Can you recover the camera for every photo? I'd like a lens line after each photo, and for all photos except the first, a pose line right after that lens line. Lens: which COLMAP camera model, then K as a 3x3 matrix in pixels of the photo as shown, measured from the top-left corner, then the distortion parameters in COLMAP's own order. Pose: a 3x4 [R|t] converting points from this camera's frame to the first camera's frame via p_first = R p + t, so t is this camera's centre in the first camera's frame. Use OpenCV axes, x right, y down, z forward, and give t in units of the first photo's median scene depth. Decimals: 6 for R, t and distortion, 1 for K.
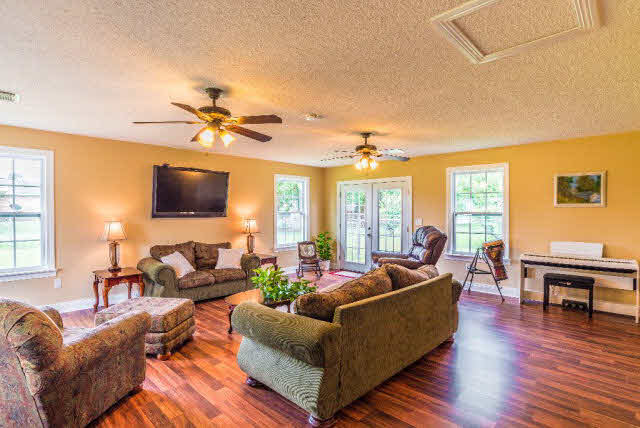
lens RADIAL K [[331.7, 0, 316.8], [0, 331.7, 213.2], [0, 0, 1]] dist [-0.019489, 0.000094]
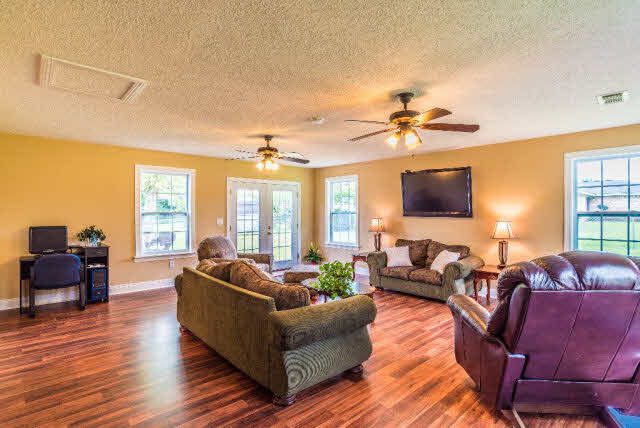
lens RADIAL K [[331.7, 0, 318.9], [0, 331.7, 212.3], [0, 0, 1]] dist [-0.019489, 0.000094]
pose [[-0.066481, 0.002016, -0.997786, 0.653172], [-0.005640, 0.999981, 0.002396, -0.002177], [0.997772, 0.005787, -0.066468, 0.684922]]
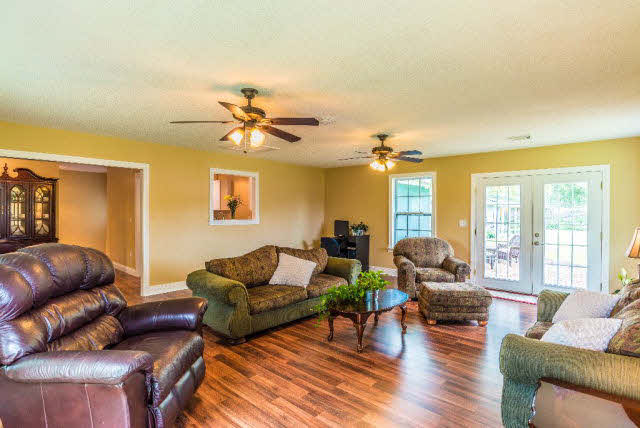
lens RADIAL K [[331.7, 0, 322.9], [0, 331.7, 212.6], [0, 0, 1]] dist [-0.019489, 0.000094]
pose [[-0.999944, -0.004204, -0.009731, 0.358723], [-0.004288, 0.999953, 0.008665, -0.004640], [0.009694, 0.008707, -0.999915, 0.967558]]
